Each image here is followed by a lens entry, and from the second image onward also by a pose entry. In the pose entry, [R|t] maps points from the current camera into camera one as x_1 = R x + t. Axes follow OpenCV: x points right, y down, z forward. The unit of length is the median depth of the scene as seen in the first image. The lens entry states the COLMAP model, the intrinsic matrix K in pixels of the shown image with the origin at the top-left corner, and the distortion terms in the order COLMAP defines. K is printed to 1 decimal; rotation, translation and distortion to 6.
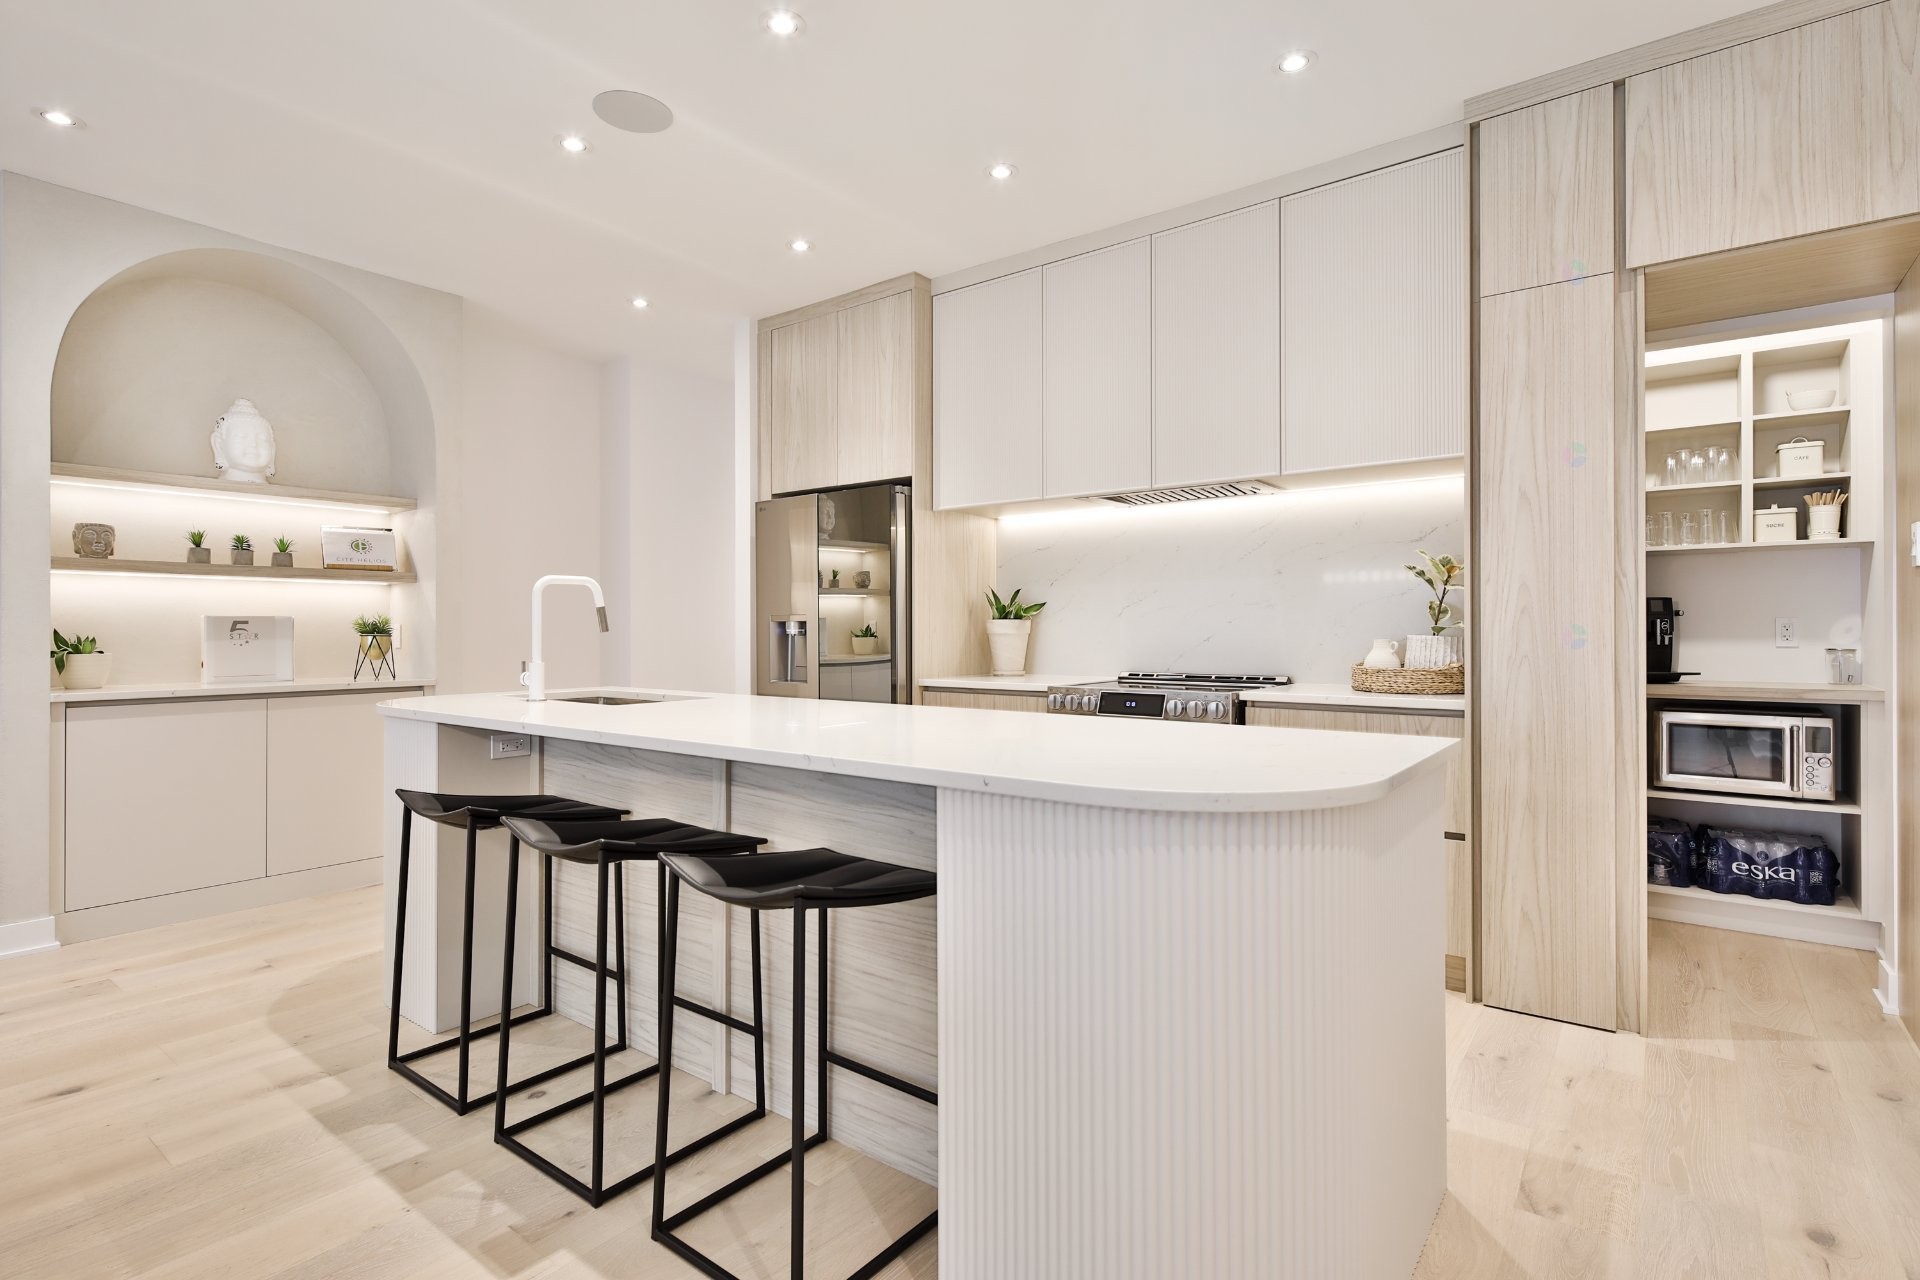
lens RADIAL K [[931.9, 0, 952.1], [0, 931.9, 632.3], [0, 0, 1]] dist [0.000636, -0.000317]
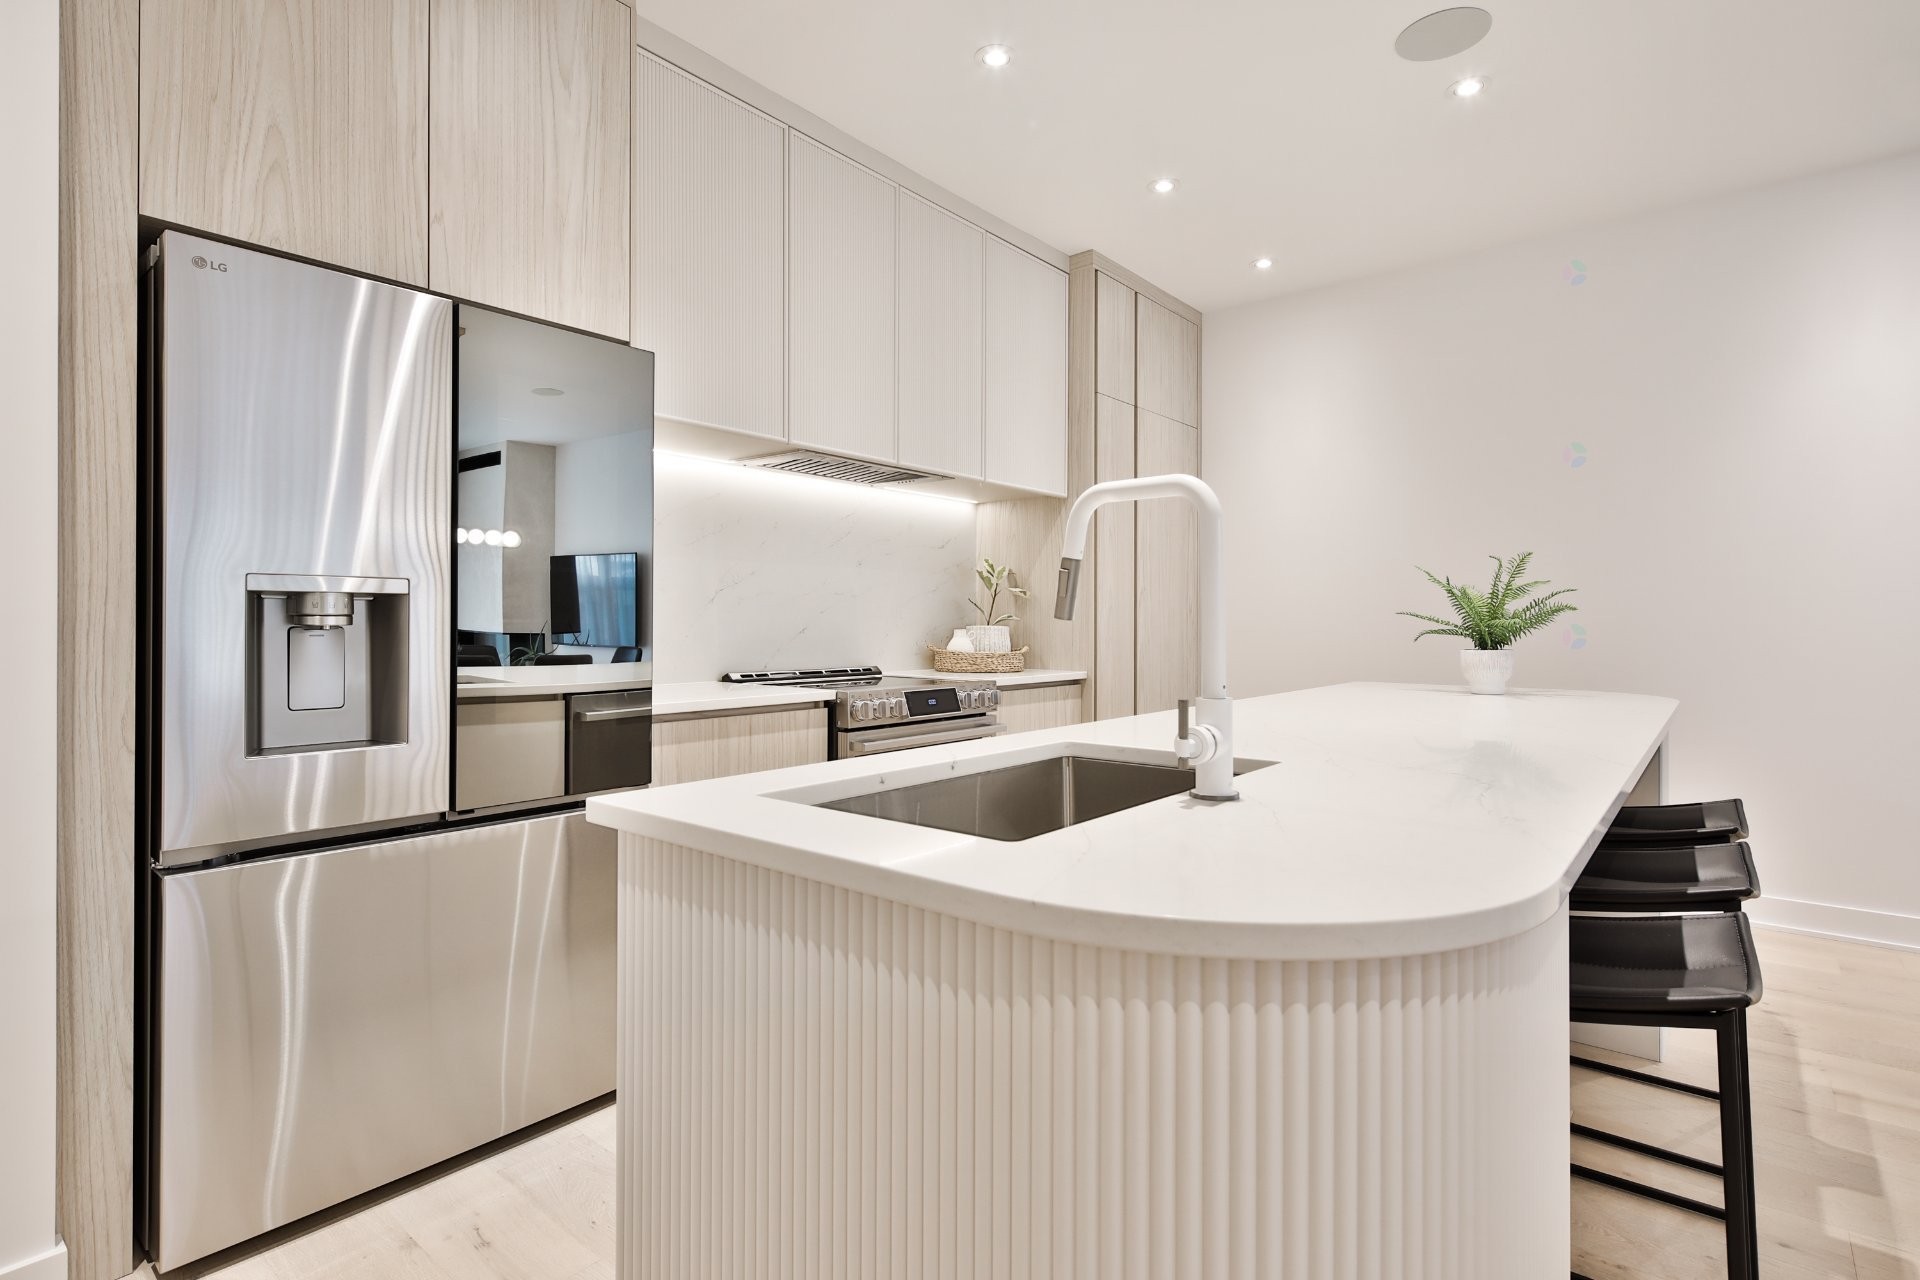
lens RADIAL K [[933.4, 0, 950.2], [0, 933.4, 625.6], [0, 0, 1]] dist [-0.015396, 0.000461]
pose [[0.033586, 0.001076, 0.999435, -0.815518], [0.001089, 0.999999, -0.001114, 0.004564], [-0.999435, 0.001126, 0.033585, 1.087023]]
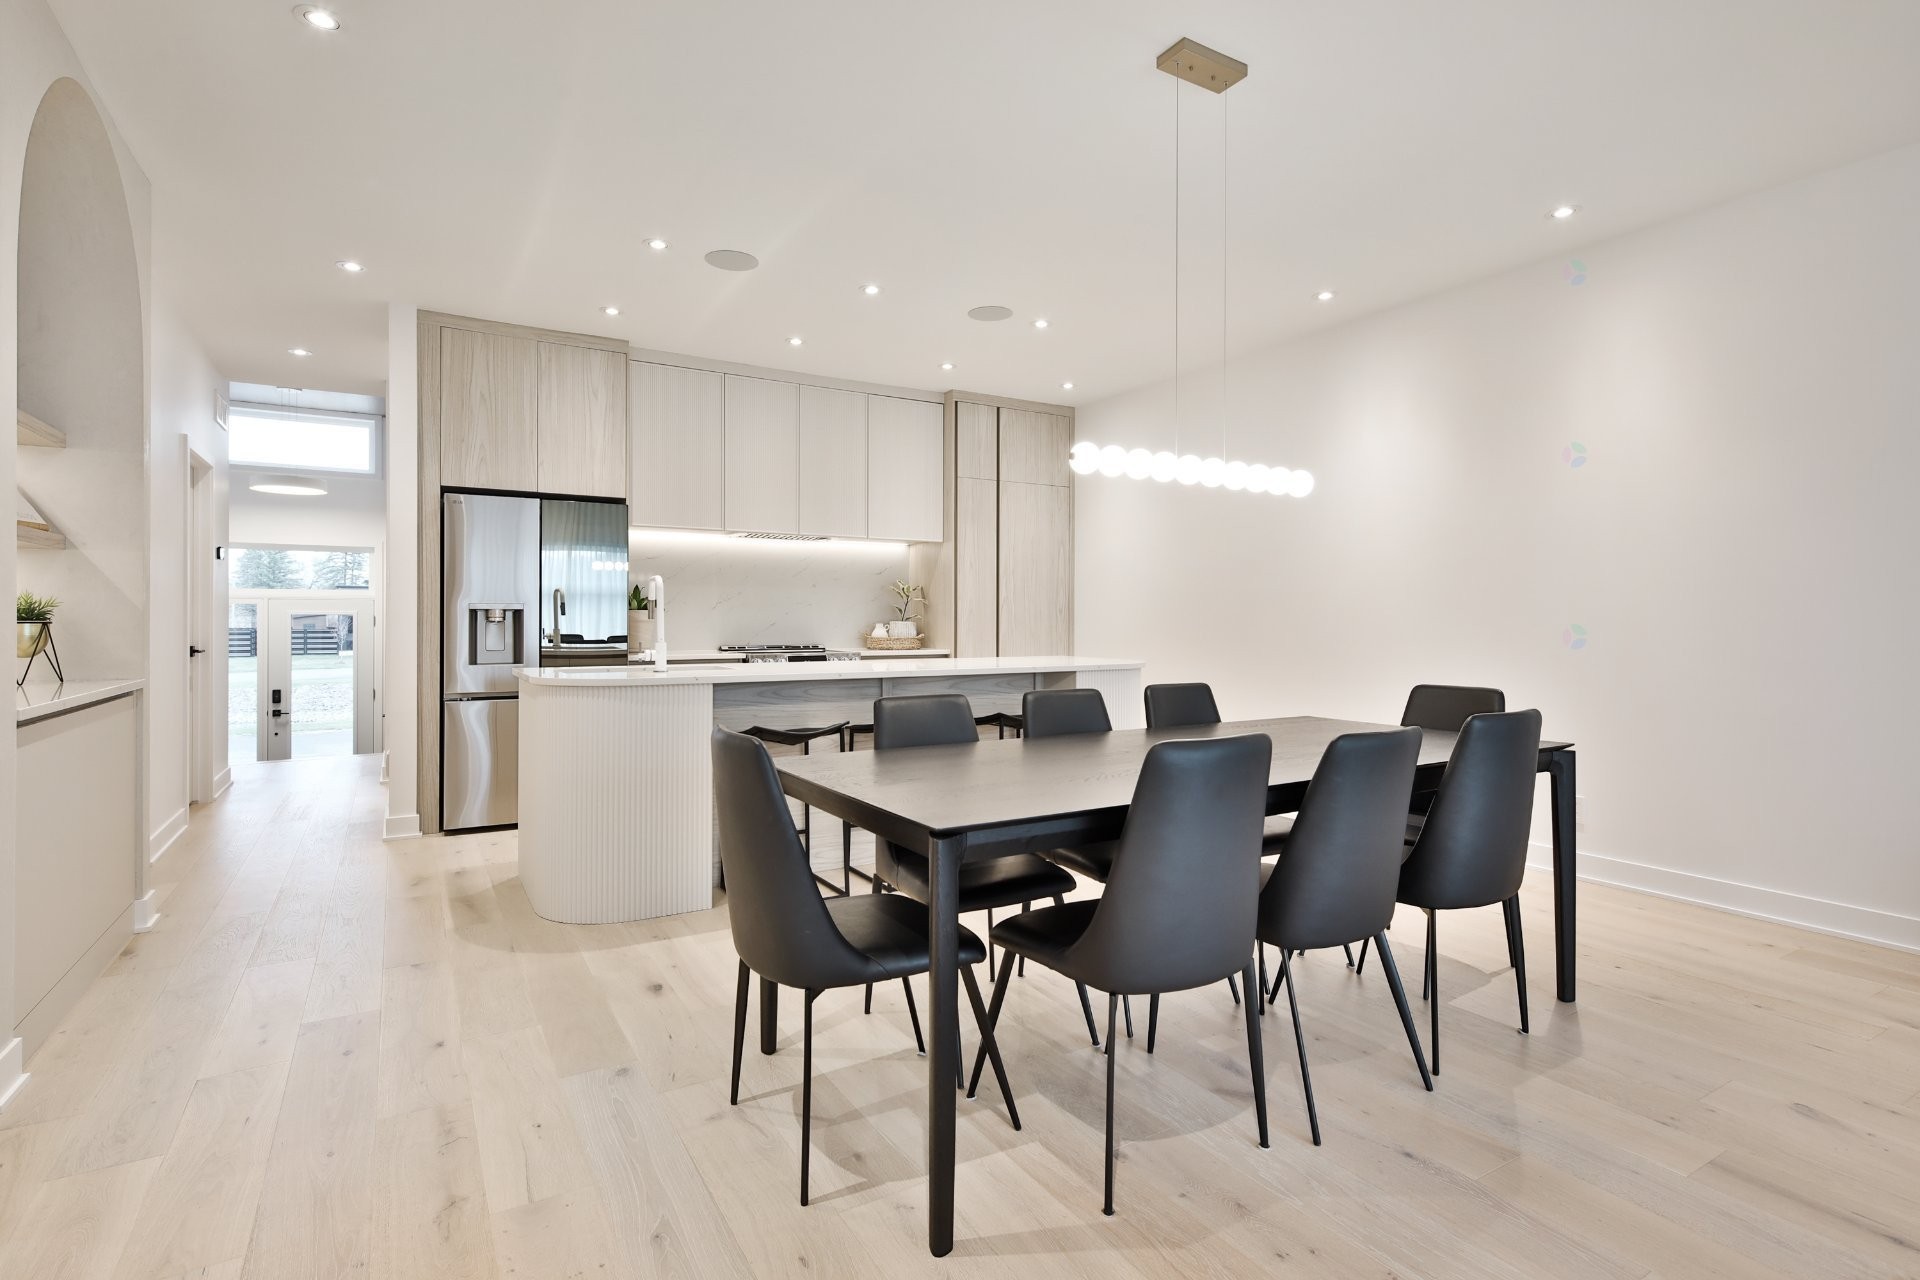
lens RADIAL K [[935.5, 0, 953.0], [0, 935.5, 627.4], [0, 0, 1]] dist [0.000136, -0.000030]
pose [[0.367647, -0.005868, 0.929947, -1.496177], [-0.003156, 0.999966, 0.007558, 0.000357], [-0.929960, -0.005714, 0.367616, 0.134199]]
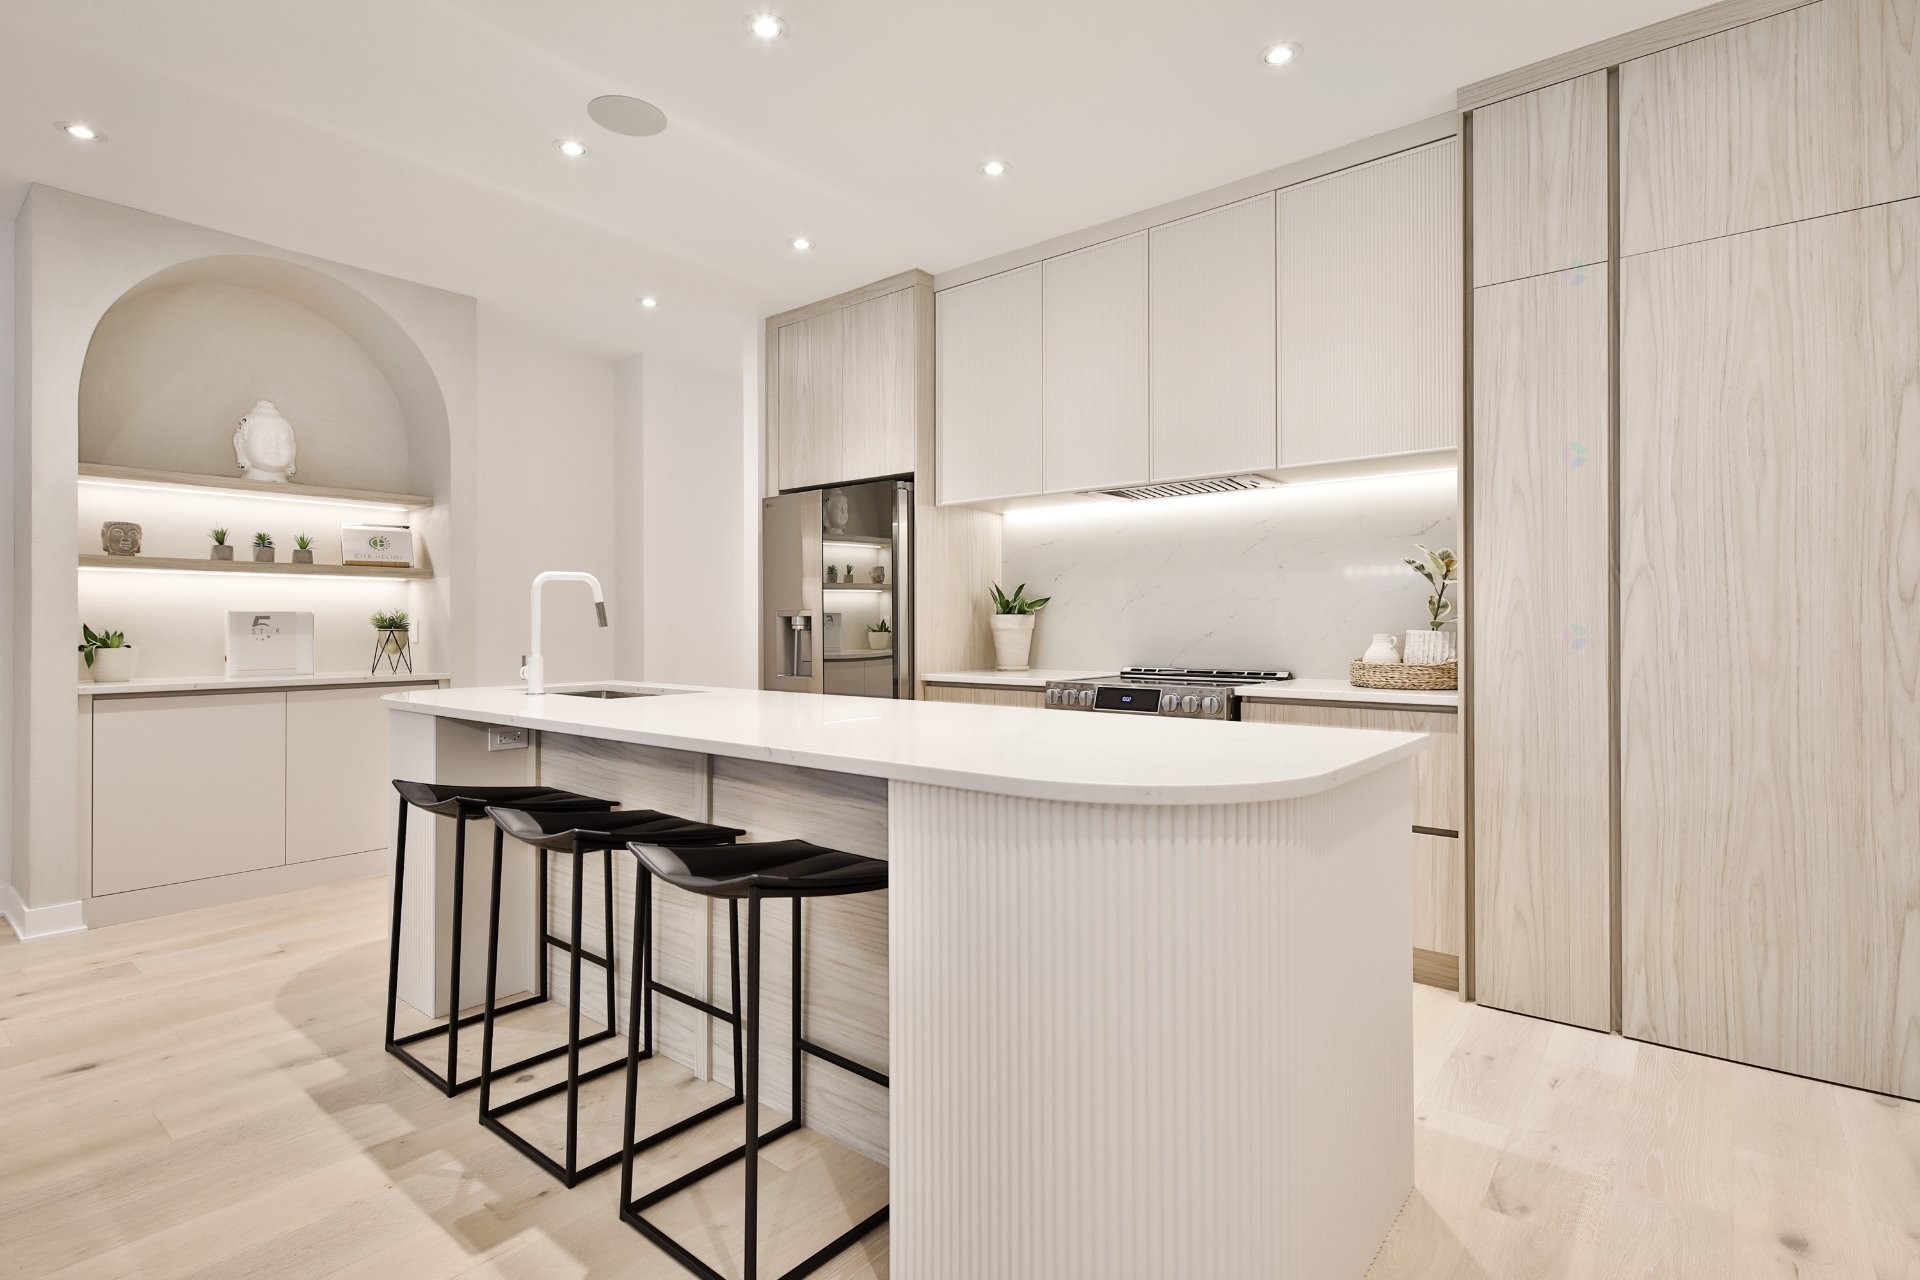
lens RADIAL K [[935.5, 0, 953.0], [0, 935.5, 627.4], [0, 0, 1]] dist [0.000136, -0.000030]
pose [[0.999448, -0.000014, -0.033231, 0.044315], [0.000019, 1.000000, 0.000137, 0.000126], [0.033231, -0.000137, 0.999448, -0.008861]]
